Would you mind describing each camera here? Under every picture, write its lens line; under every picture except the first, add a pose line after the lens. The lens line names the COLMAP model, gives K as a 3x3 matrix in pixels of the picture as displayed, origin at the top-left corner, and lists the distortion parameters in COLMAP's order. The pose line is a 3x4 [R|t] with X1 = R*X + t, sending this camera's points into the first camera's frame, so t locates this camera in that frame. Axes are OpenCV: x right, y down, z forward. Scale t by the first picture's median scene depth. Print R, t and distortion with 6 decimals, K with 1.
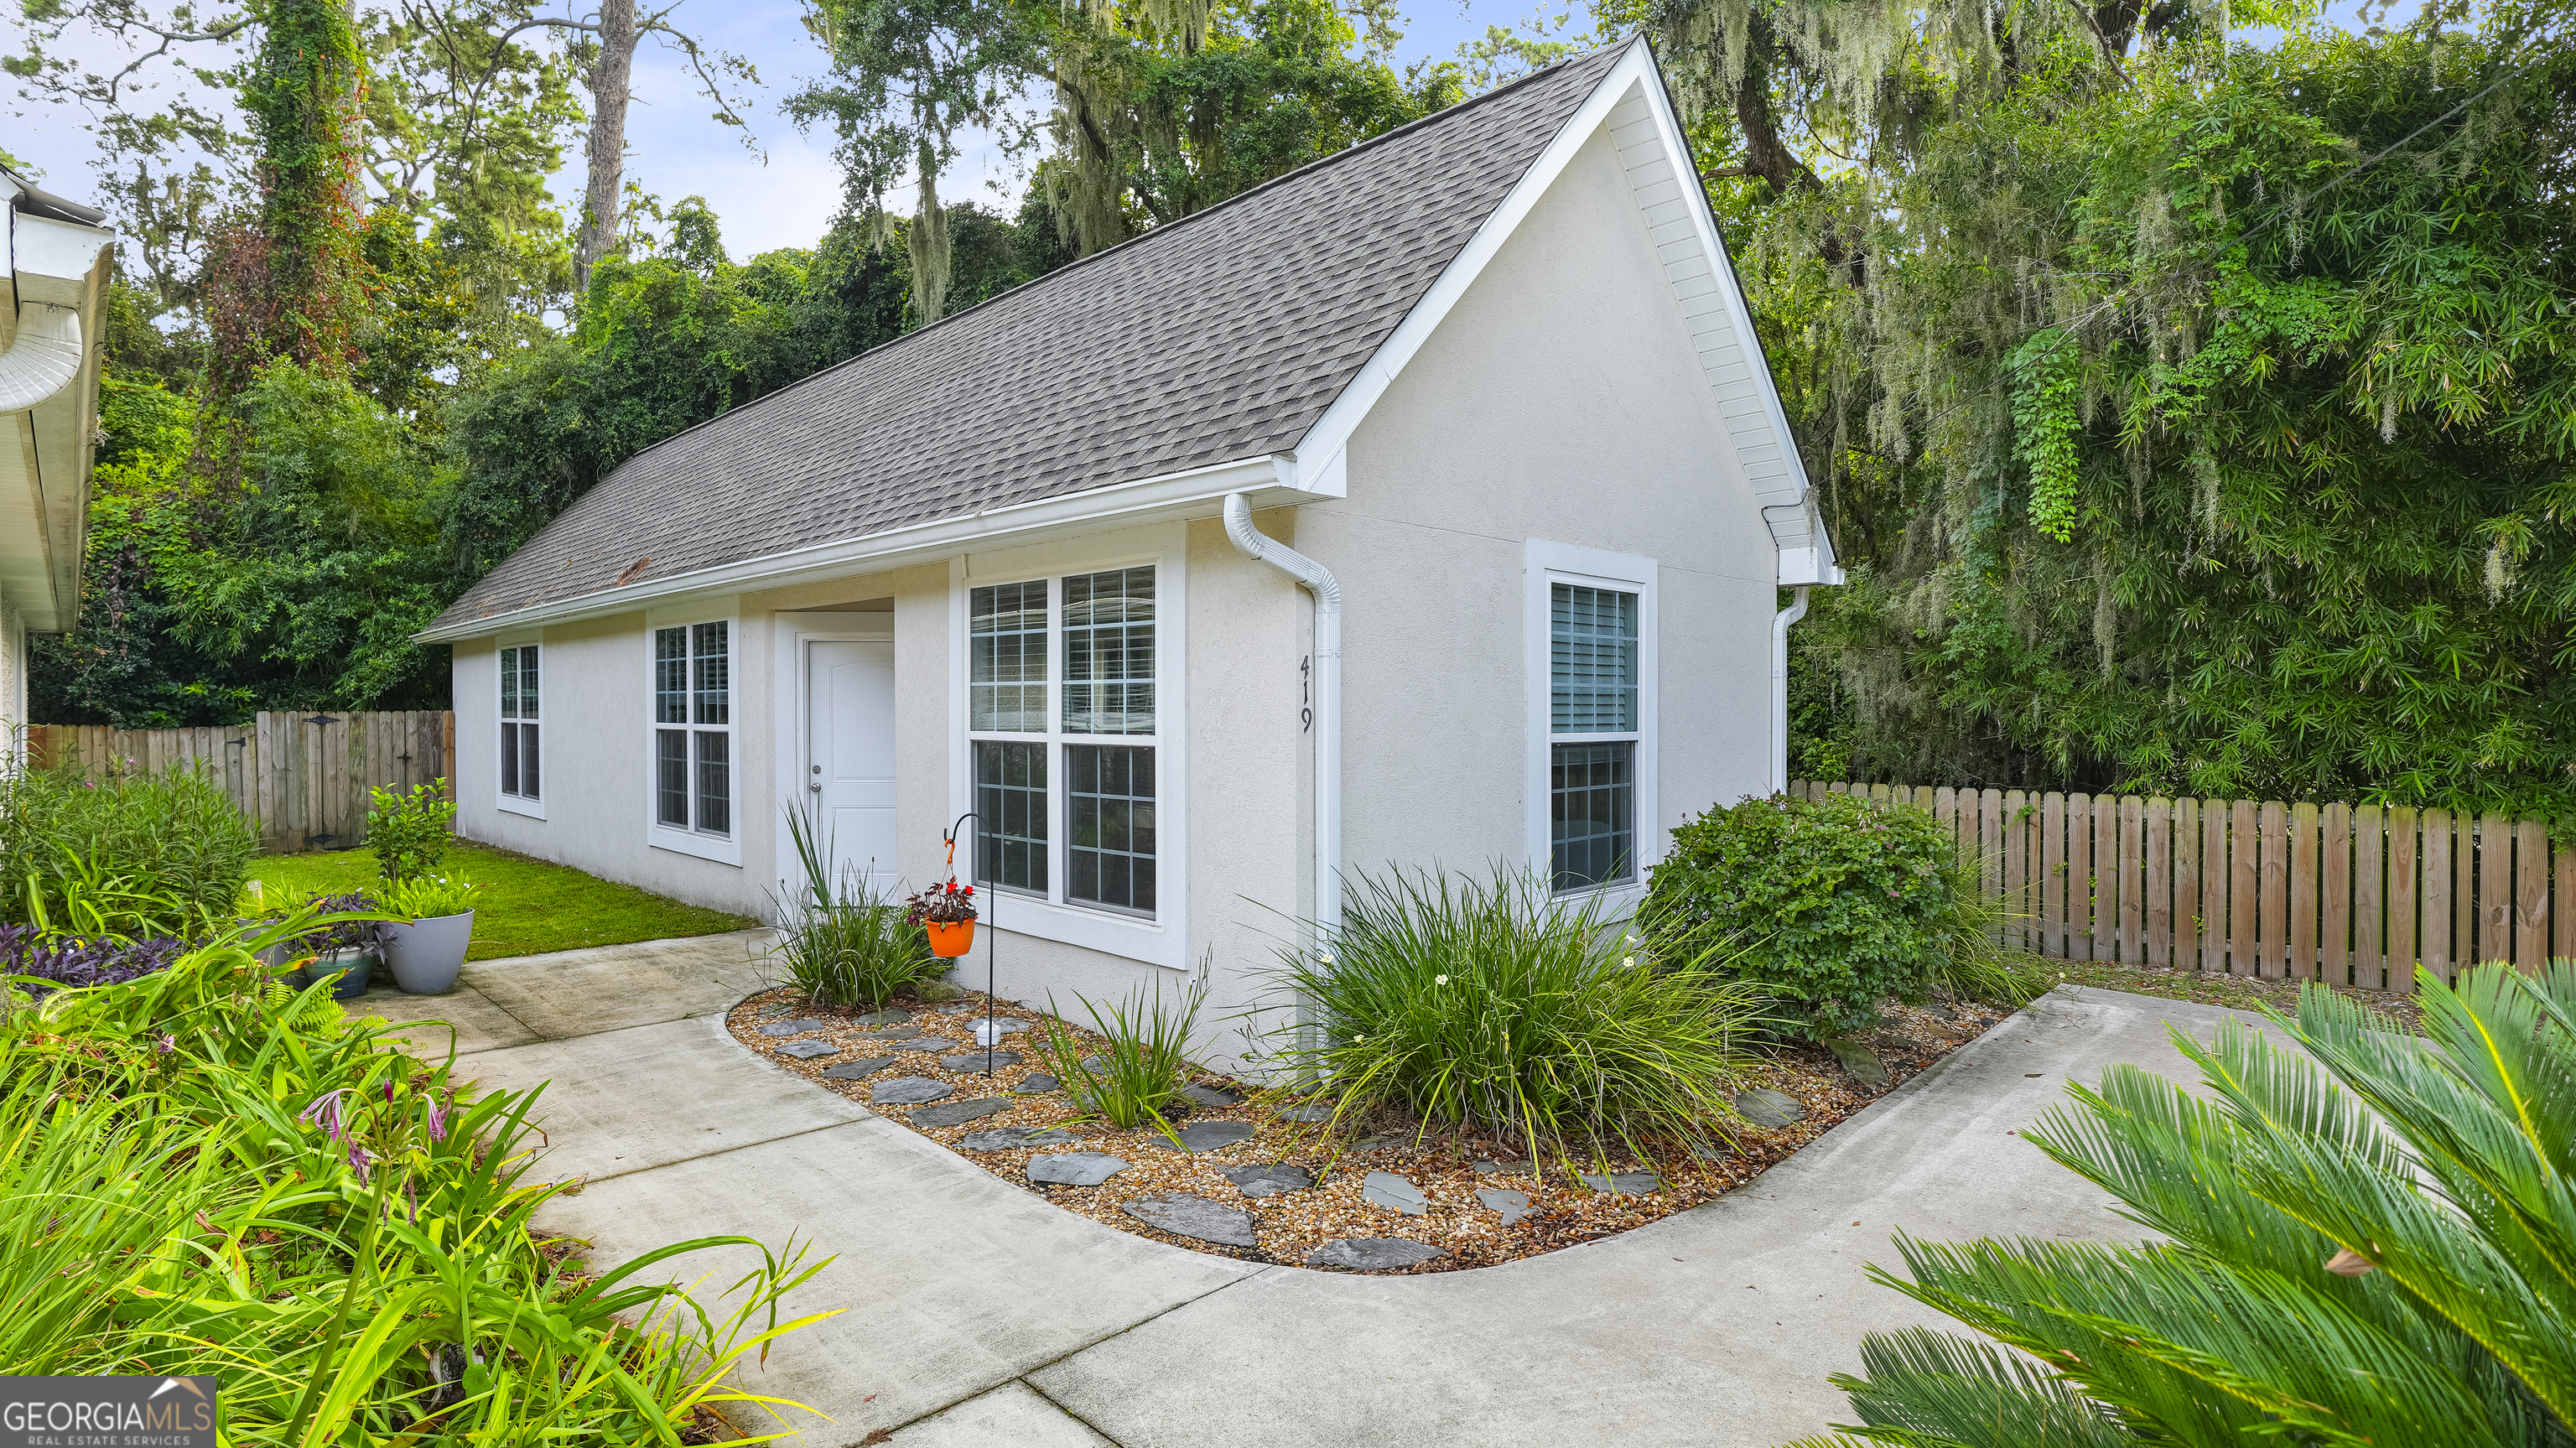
lens RADIAL K [[1249.2, 0, 1286.7], [0, 1249.2, 719.5], [0, 0, 1]] dist [-0.034114, 0.001370]
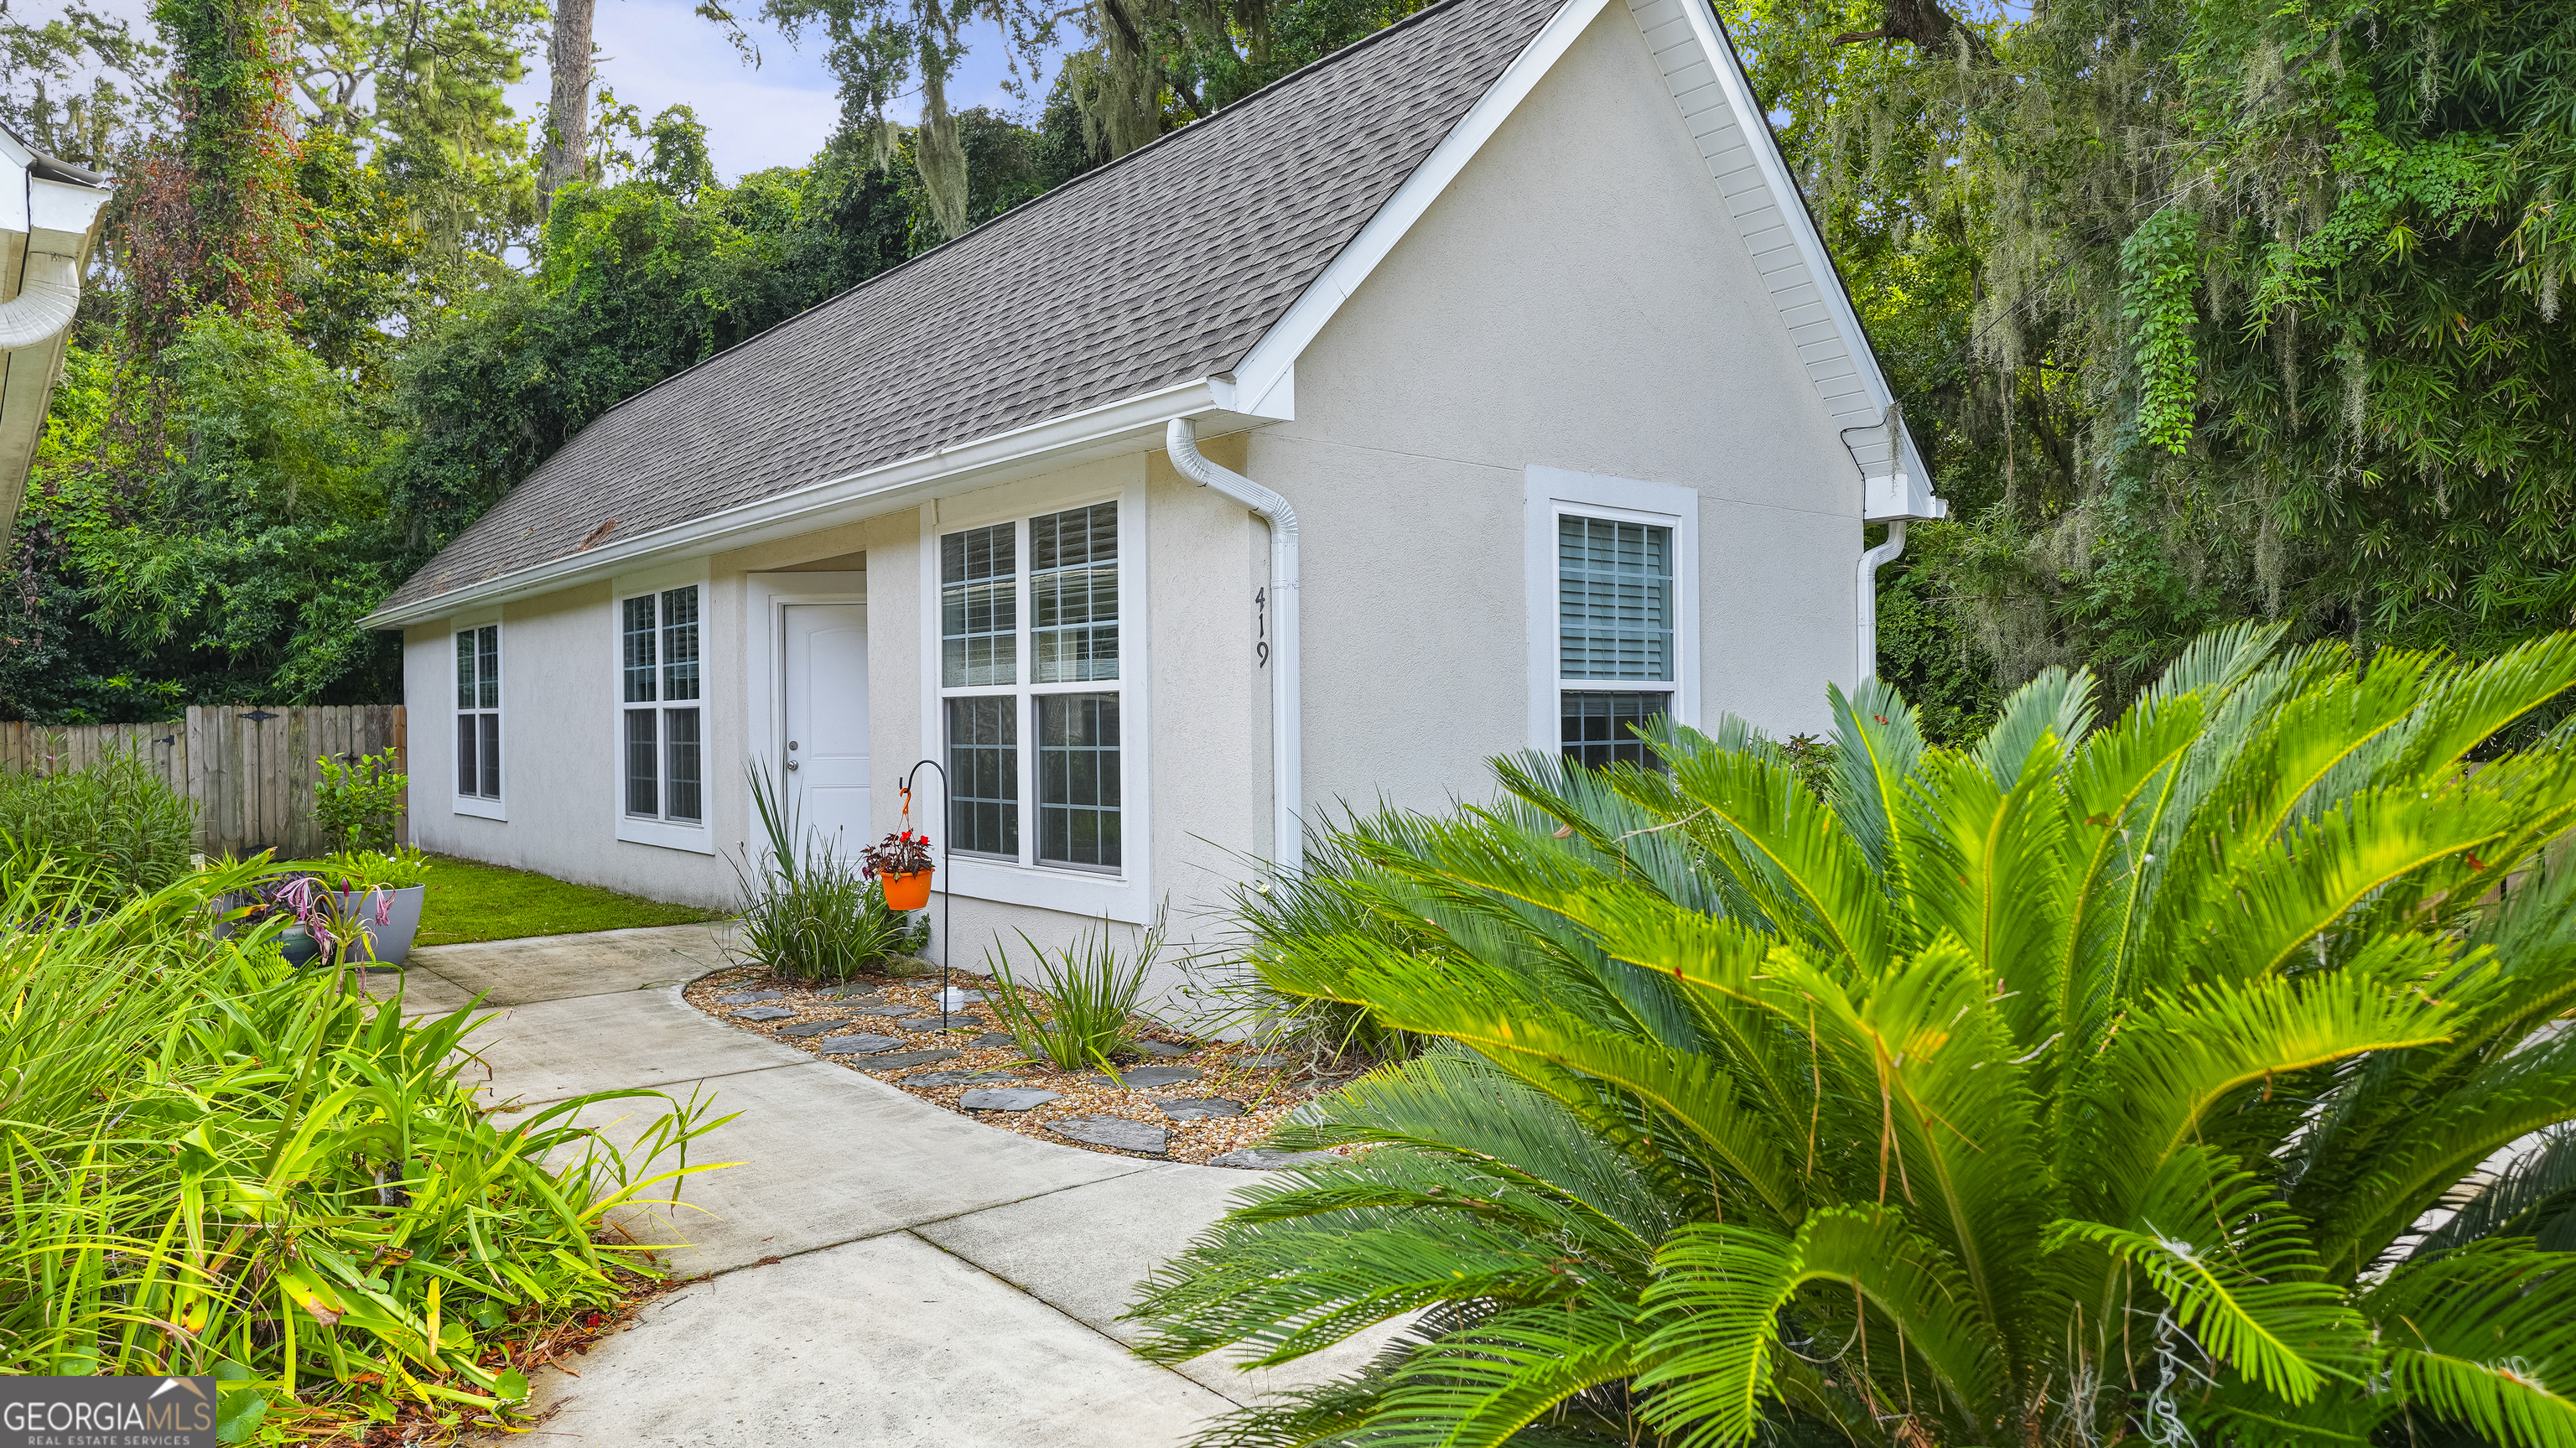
lens RADIAL K [[1561.6, 0, 1286.4], [0, 1561.6, 718.1], [0, 0, 1]] dist [0.002652, -0.002234]
pose [[0.996559, -0.009998, -0.082285, 0.088791], [0.009146, 0.999901, -0.010721, 0.041633], [0.082384, 0.009931, 0.996551, -0.128329]]
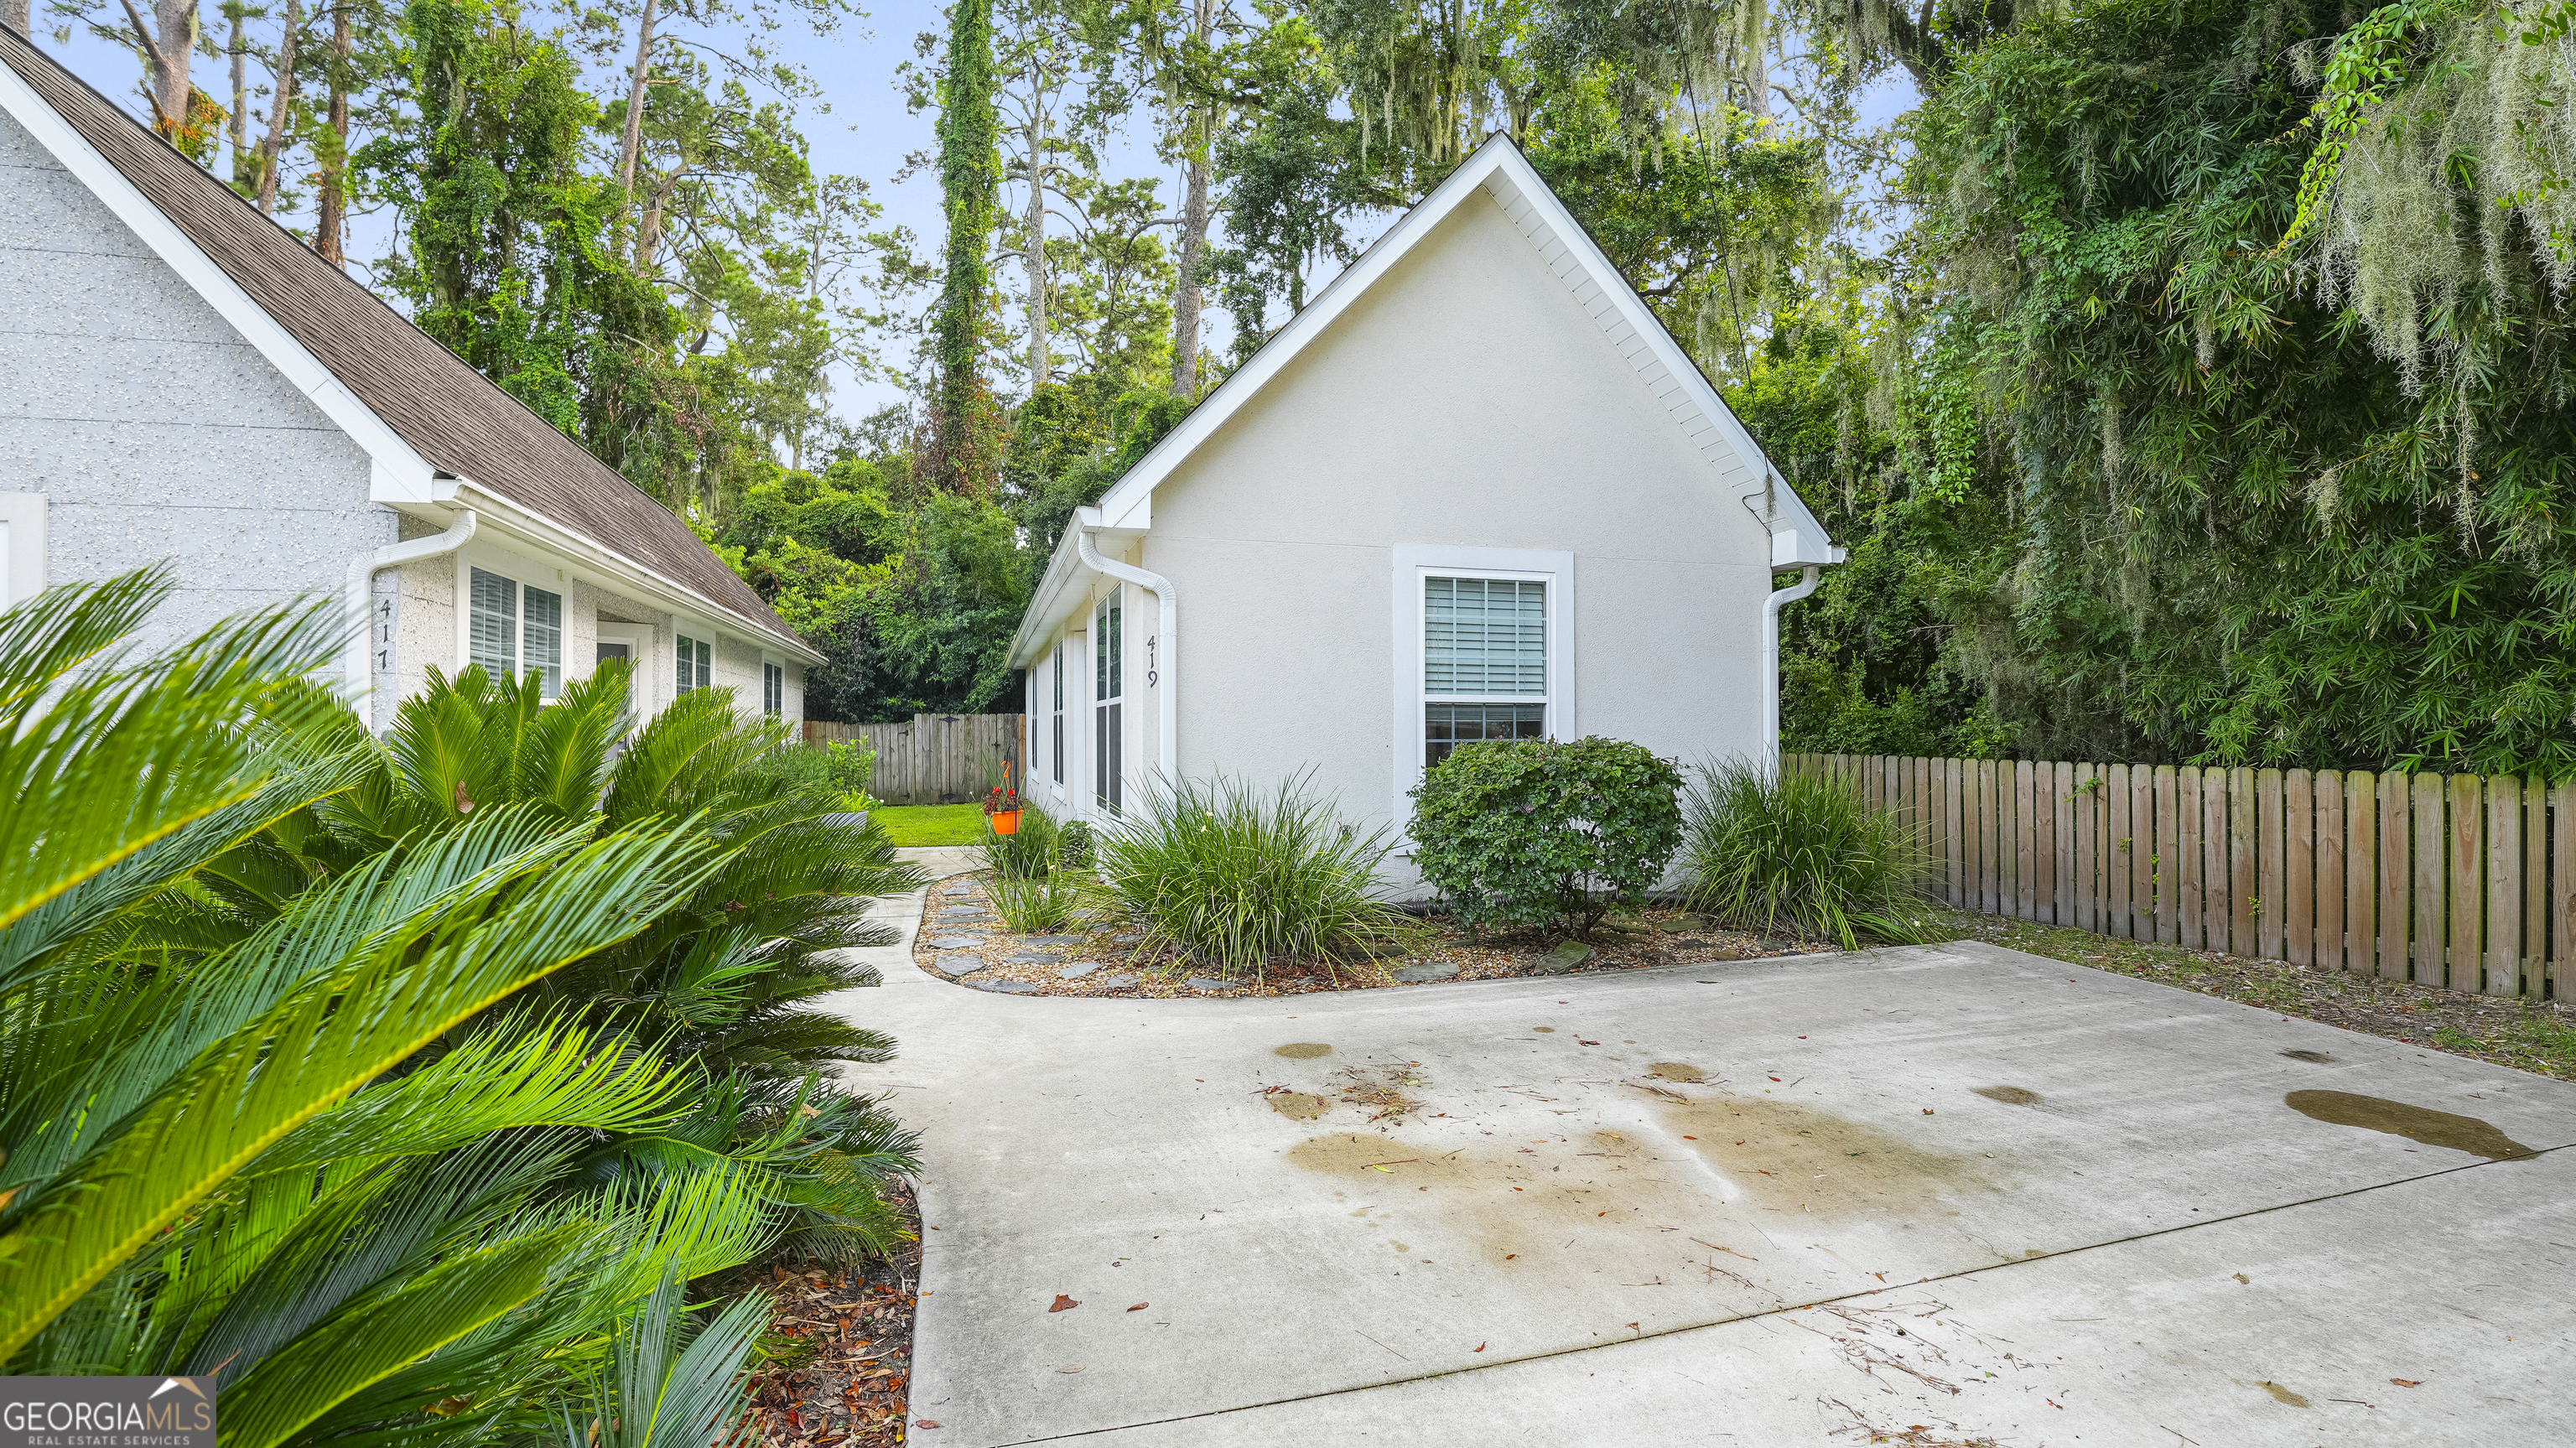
lens RADIAL K [[1127.6, 0, 1286.5], [0, 1127.6, 719.9], [0, 0, 1]] dist [-0.059955, 0.013922]
pose [[0.872411, -0.005620, -0.488741, 0.543769], [-0.003554, 0.999835, -0.017842, 0.048524], [0.488760, 0.017302, 0.872247, -0.060344]]
